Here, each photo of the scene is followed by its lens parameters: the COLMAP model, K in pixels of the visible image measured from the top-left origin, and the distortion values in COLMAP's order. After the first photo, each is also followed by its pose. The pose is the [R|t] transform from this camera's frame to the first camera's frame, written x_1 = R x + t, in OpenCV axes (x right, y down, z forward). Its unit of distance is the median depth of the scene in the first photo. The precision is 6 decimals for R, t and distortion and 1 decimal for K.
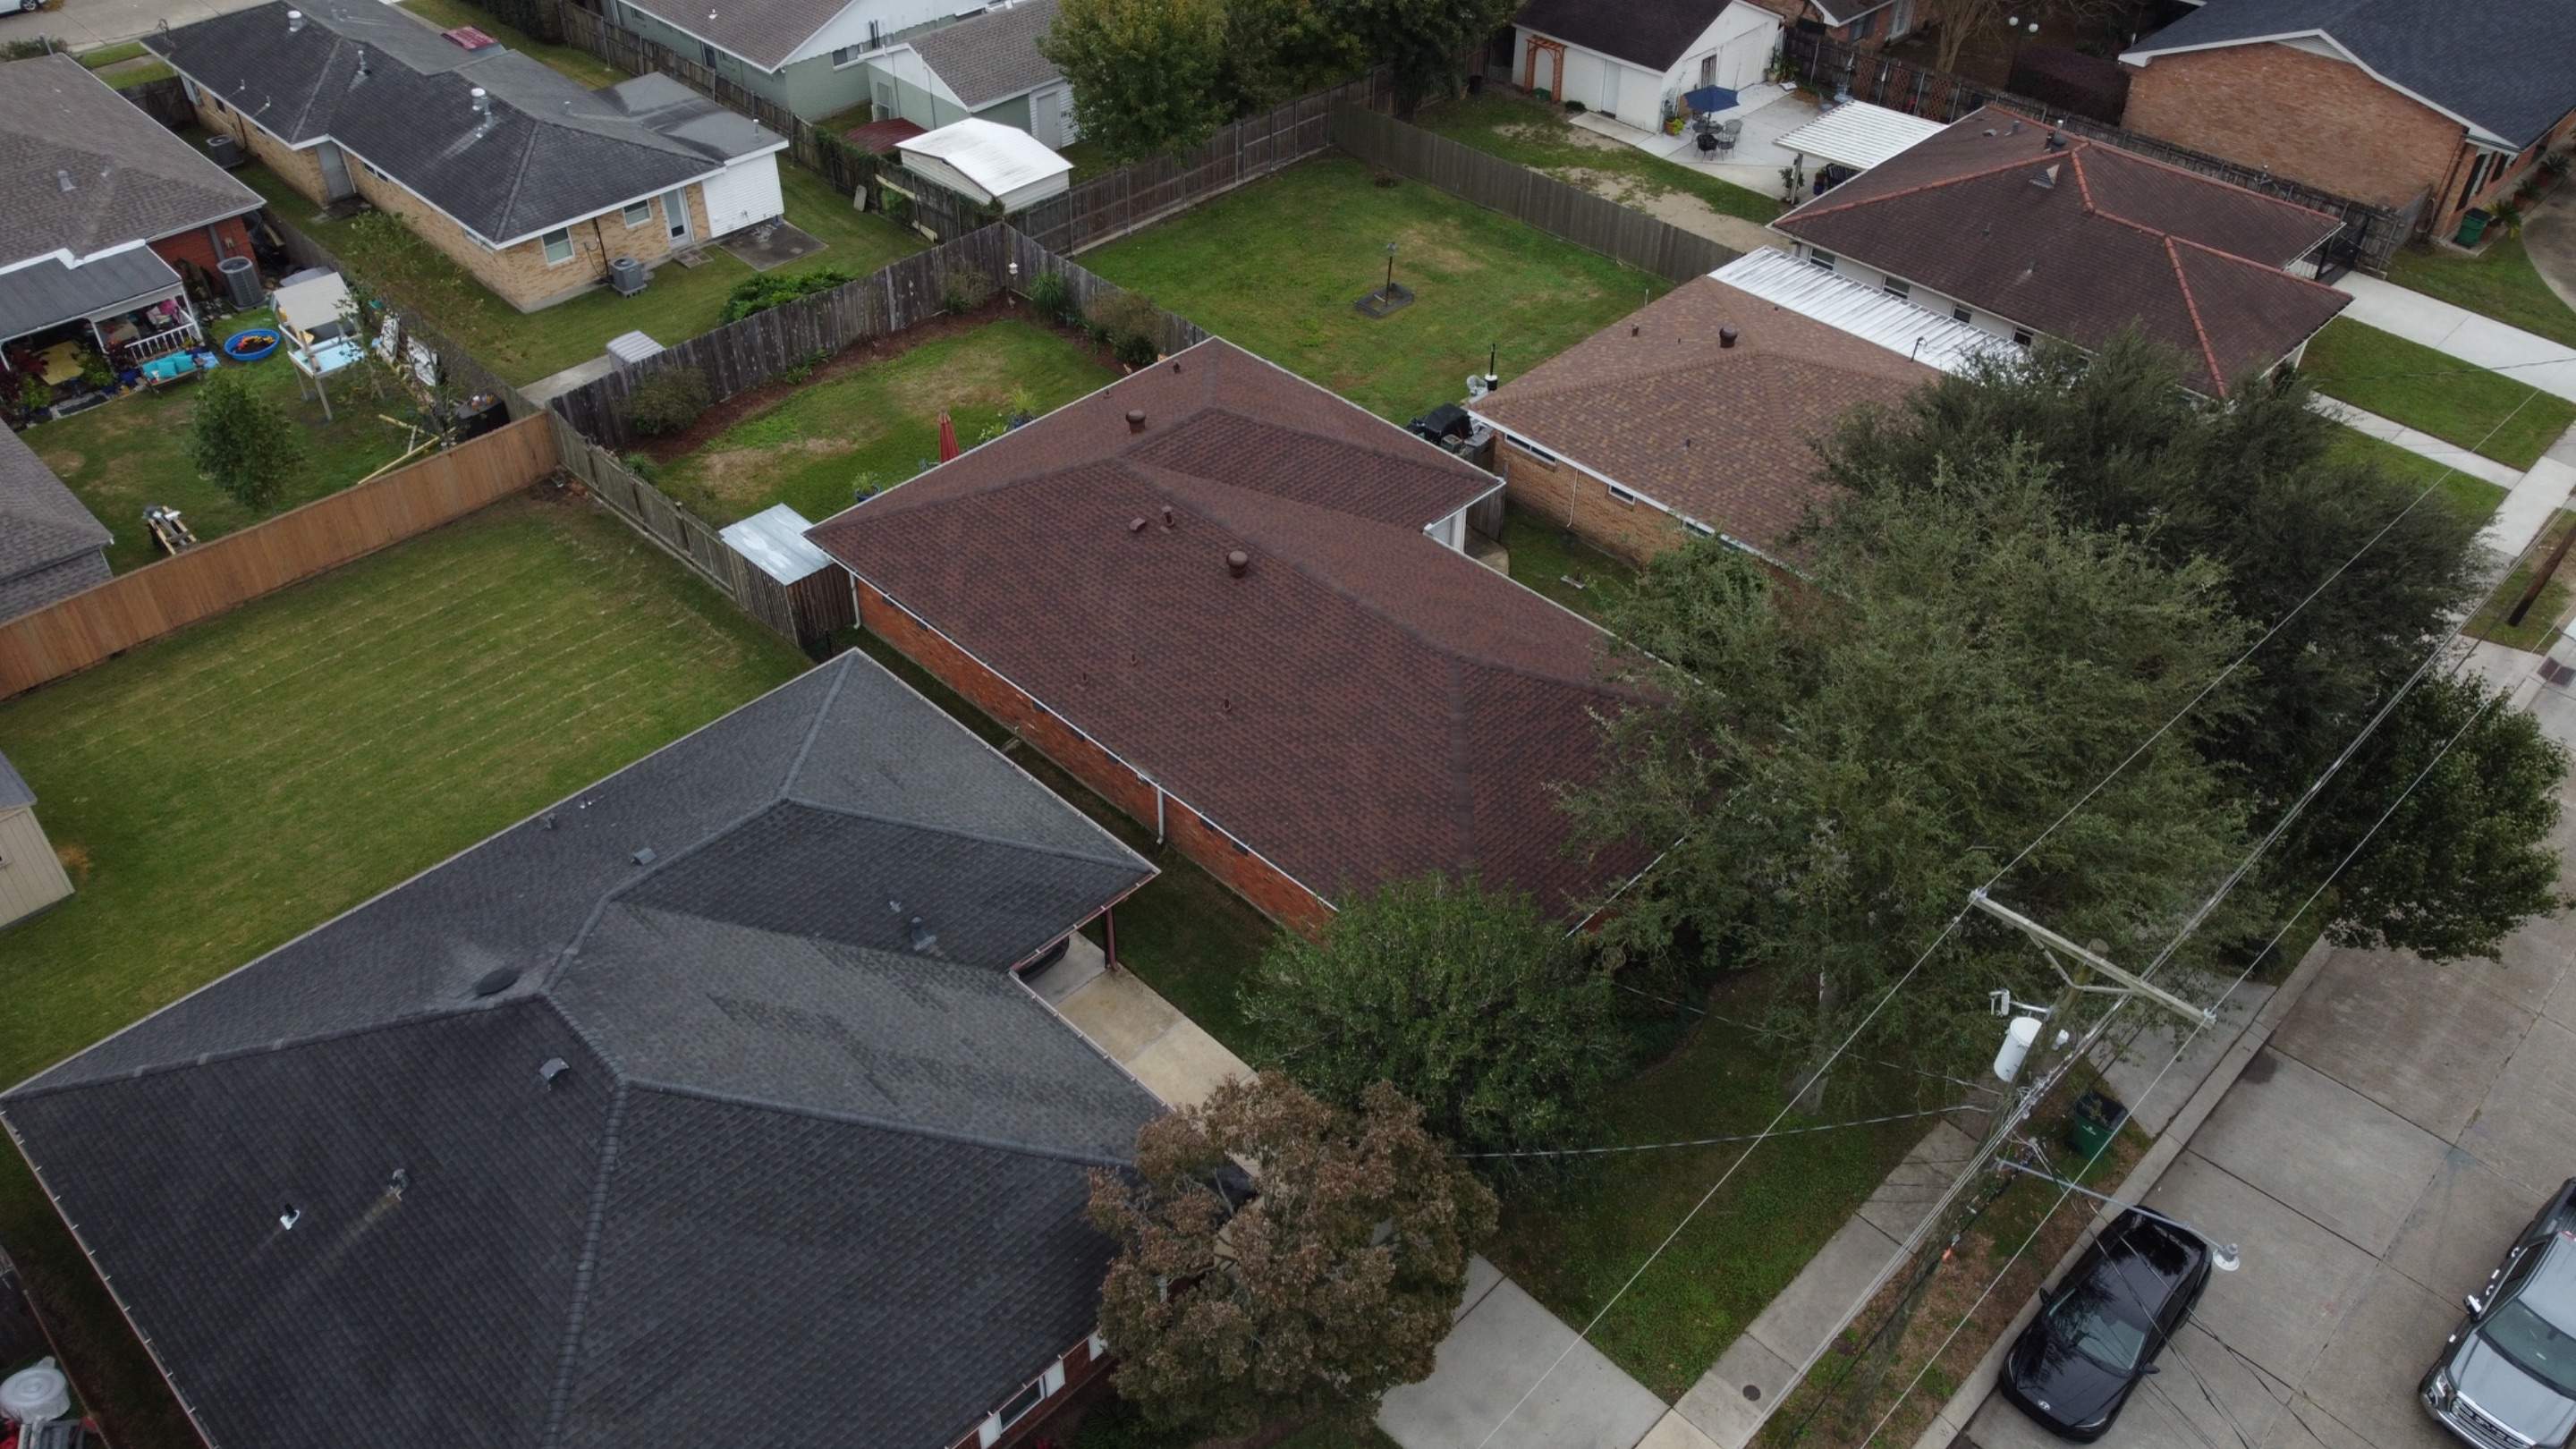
lens RADIAL K [[1948.6, 0, 1286.9], [0, 1948.6, 710.2], [0, 0, 1]] dist [-0.001057, -0.007001]
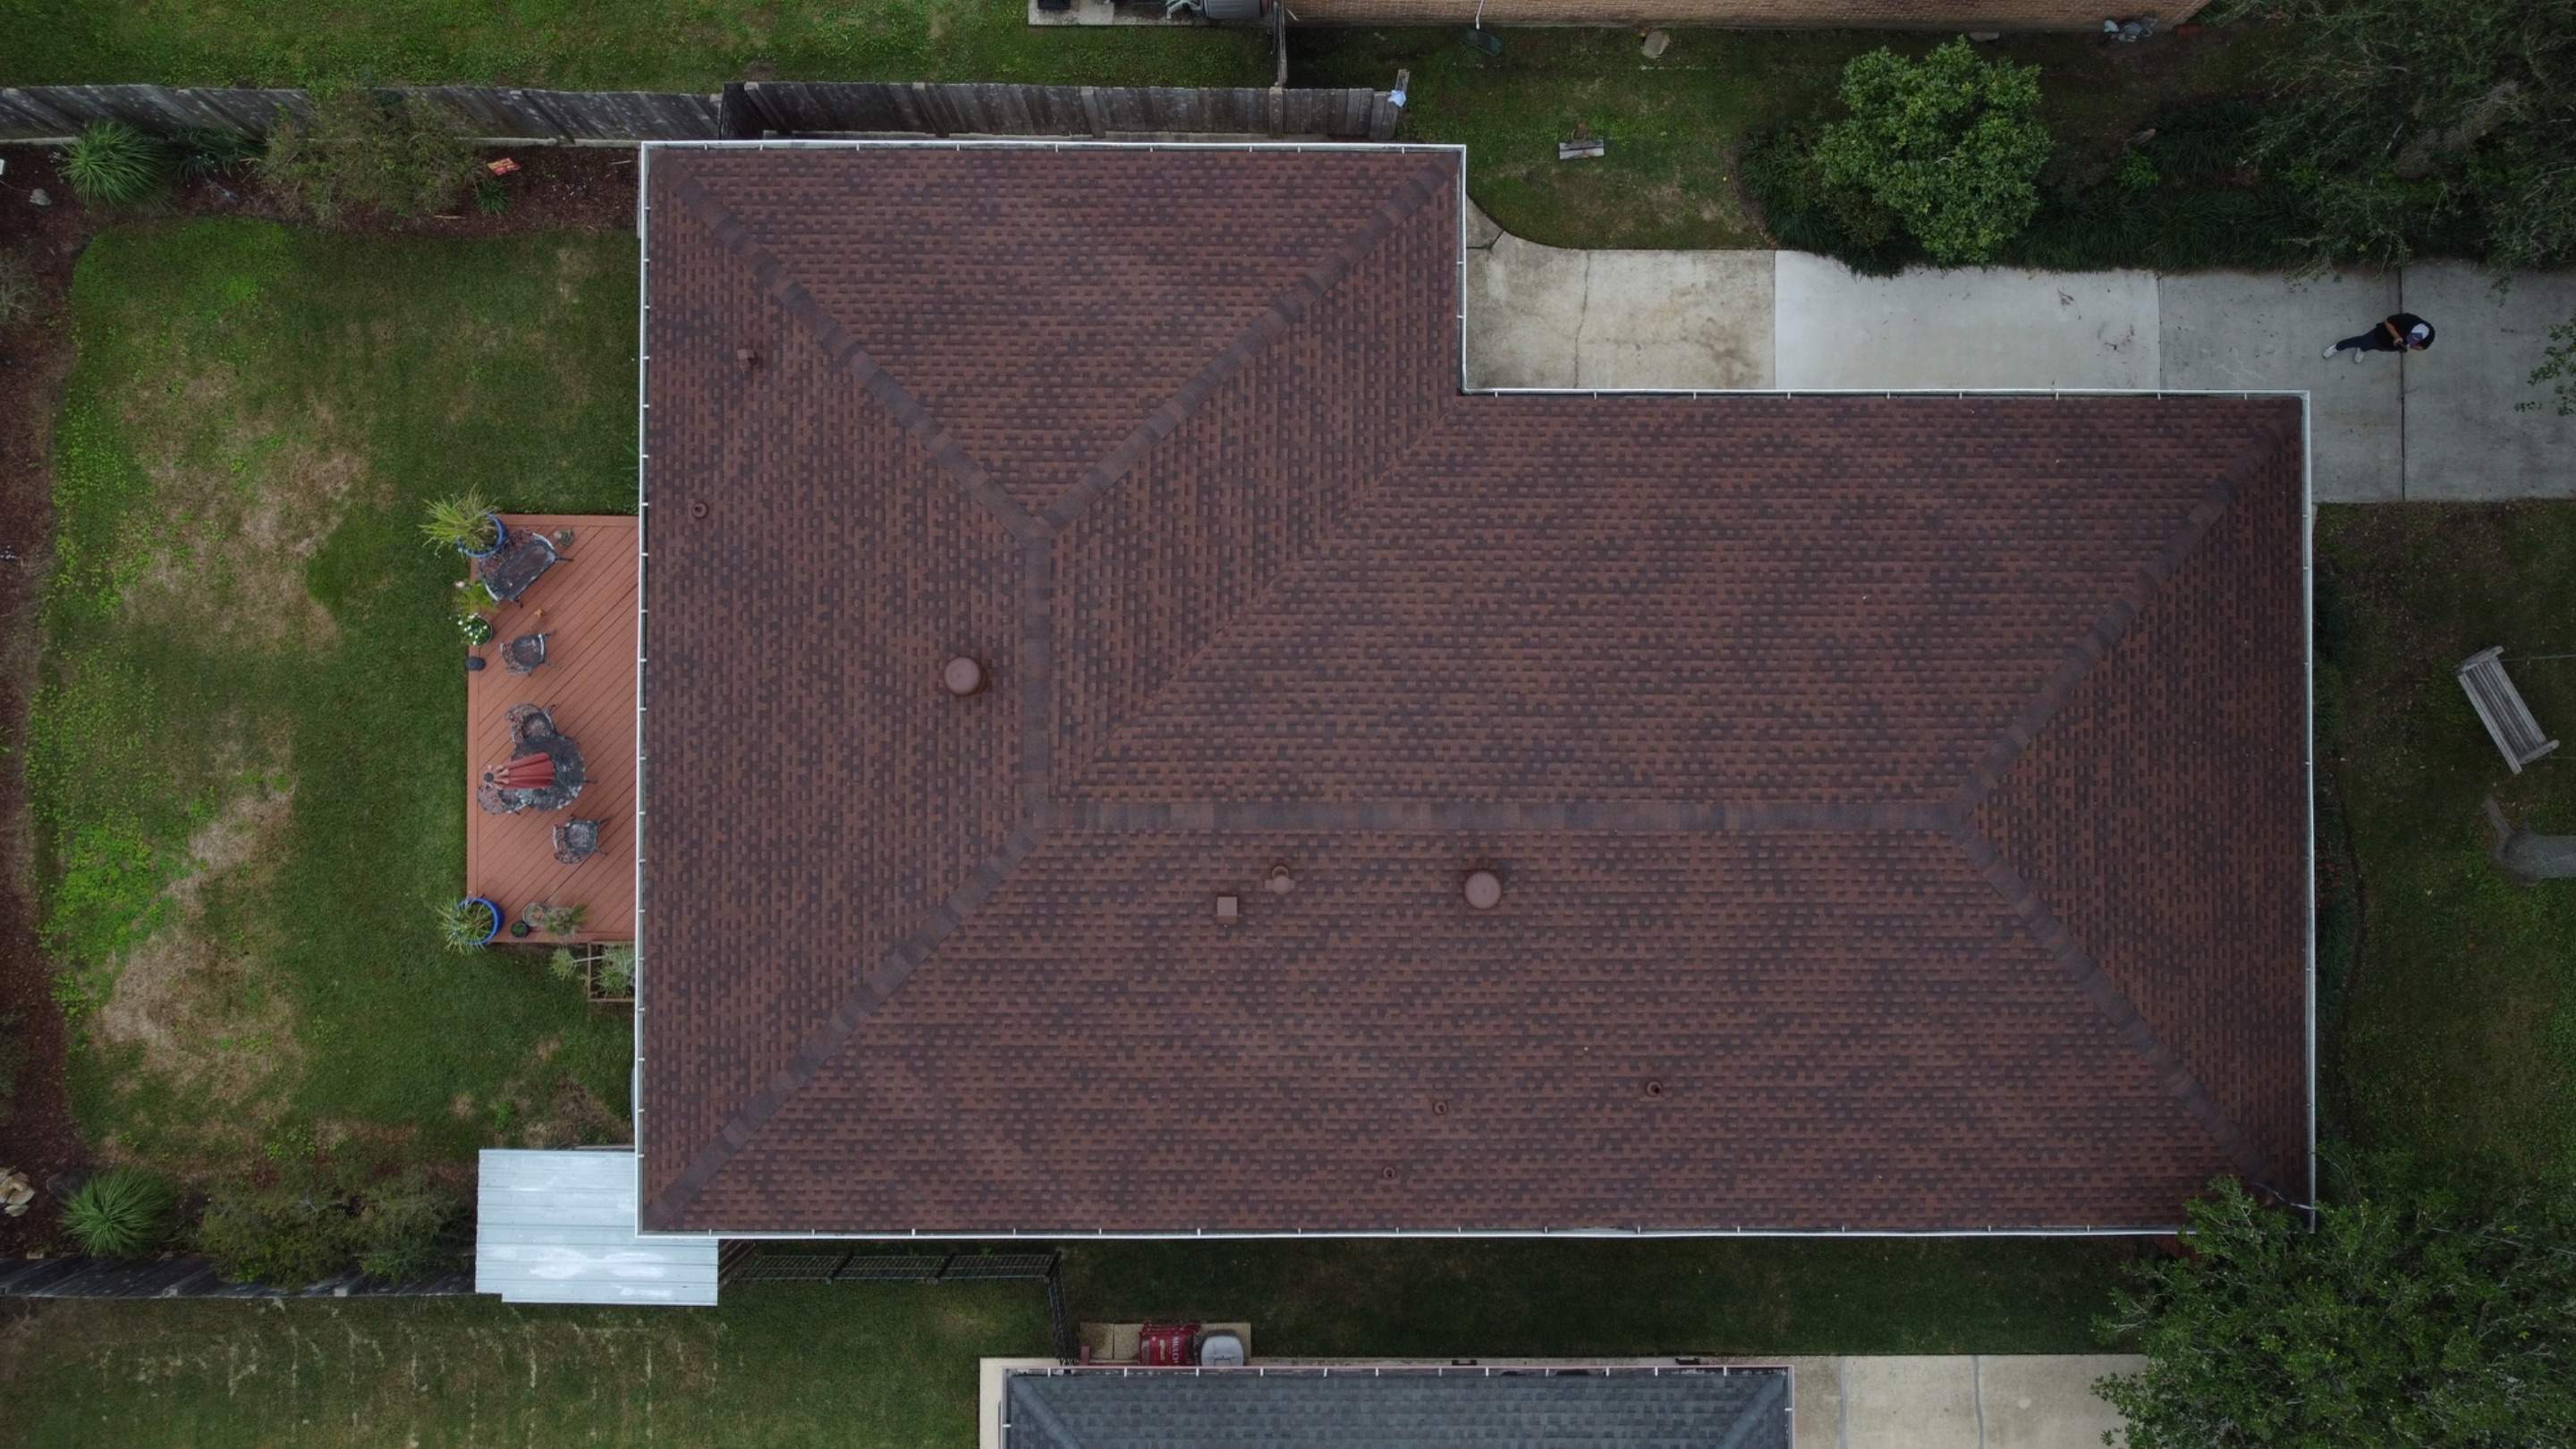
lens RADIAL K [[1948.6, 0, 1283.7], [0, 1948.6, 716.5], [0, 0, 1]] dist [-0.001057, -0.007001]
pose [[0.713265, -0.700873, 0.005455, -0.022398], [0.446724, 0.460593, 0.767002, -0.351758], [-0.540084, -0.544639, 0.641621, 0.470337]]
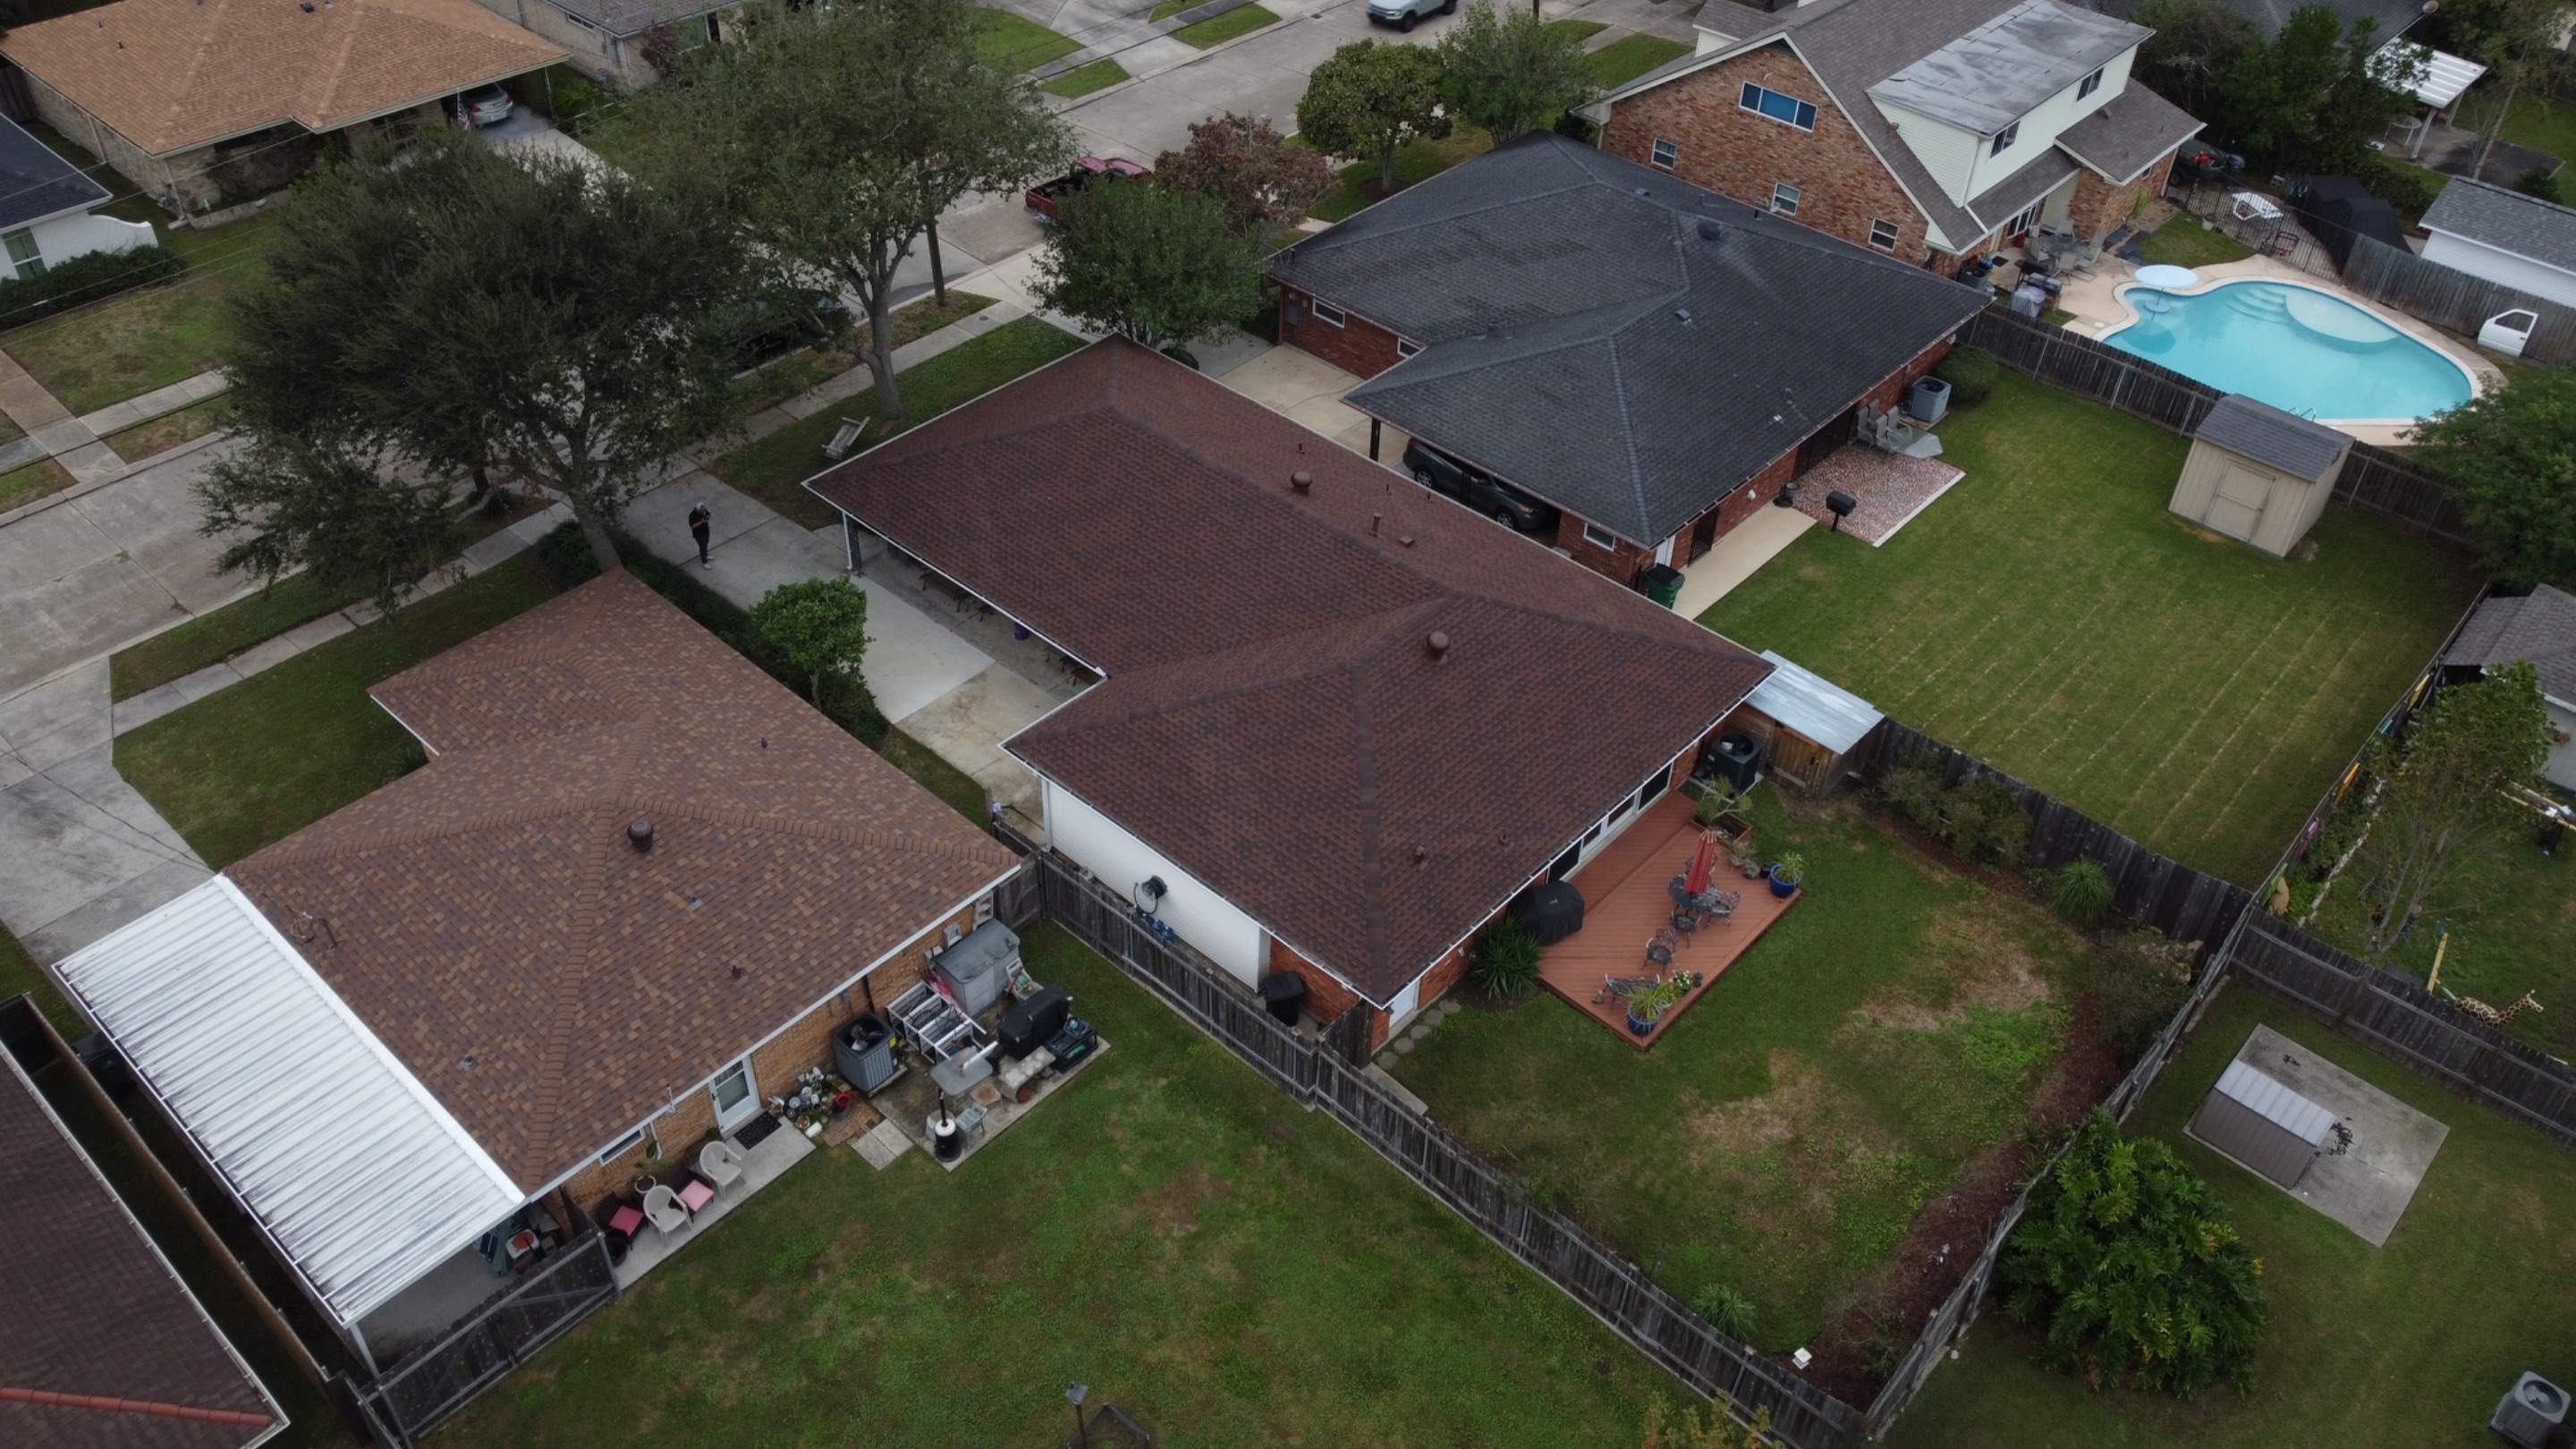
lens RADIAL K [[1948.6, 0, 1289.3], [0, 1948.6, 711.5], [0, 0, 1]] dist [-0.001057, -0.007001]
pose [[-0.998262, -0.005020, -0.058720, 0.028181], [-0.058668, 0.179196, 0.982063, -0.722373], [0.005592, 0.983801, -0.179179, 0.867055]]
